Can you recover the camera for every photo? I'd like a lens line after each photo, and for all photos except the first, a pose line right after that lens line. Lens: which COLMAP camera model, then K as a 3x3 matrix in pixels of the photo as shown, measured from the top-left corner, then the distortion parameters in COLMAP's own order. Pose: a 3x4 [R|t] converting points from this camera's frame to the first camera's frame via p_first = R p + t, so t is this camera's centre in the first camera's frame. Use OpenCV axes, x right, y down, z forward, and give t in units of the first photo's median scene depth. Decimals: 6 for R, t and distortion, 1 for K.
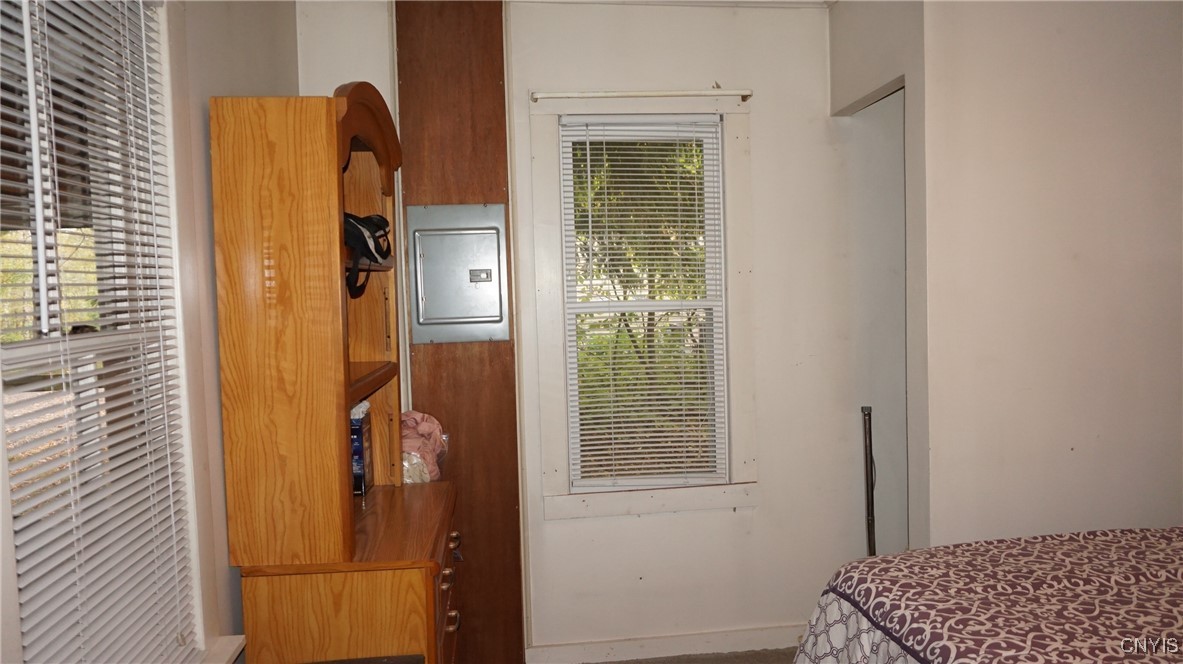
lens RADIAL K [[797.6, 0, 589.7], [0, 797.6, 332.5], [0, 0, 1]] dist [-0.049362, 0.046635]
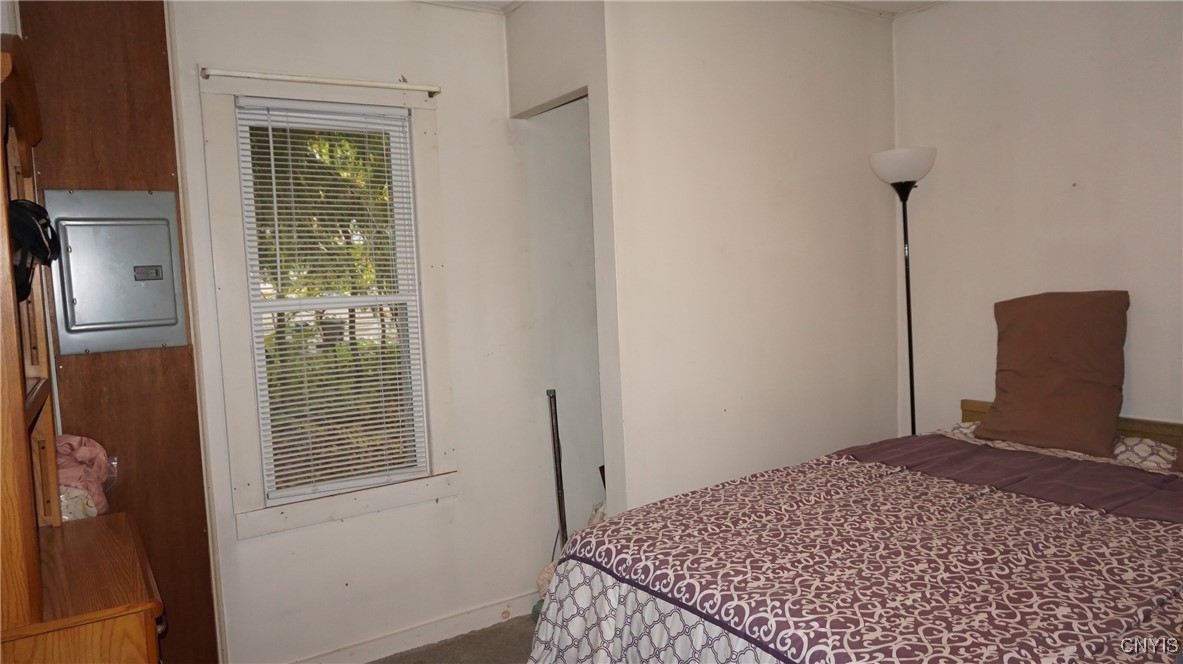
lens RADIAL K [[797.6, 0, 589.7], [0, 797.6, 332.5], [0, 0, 1]] dist [-0.049362, 0.046635]
pose [[0.887285, -0.044528, 0.459066, -0.165111], [0.041608, 0.998998, 0.016480, -0.000251], [-0.459340, 0.004478, 0.888249, 0.015438]]
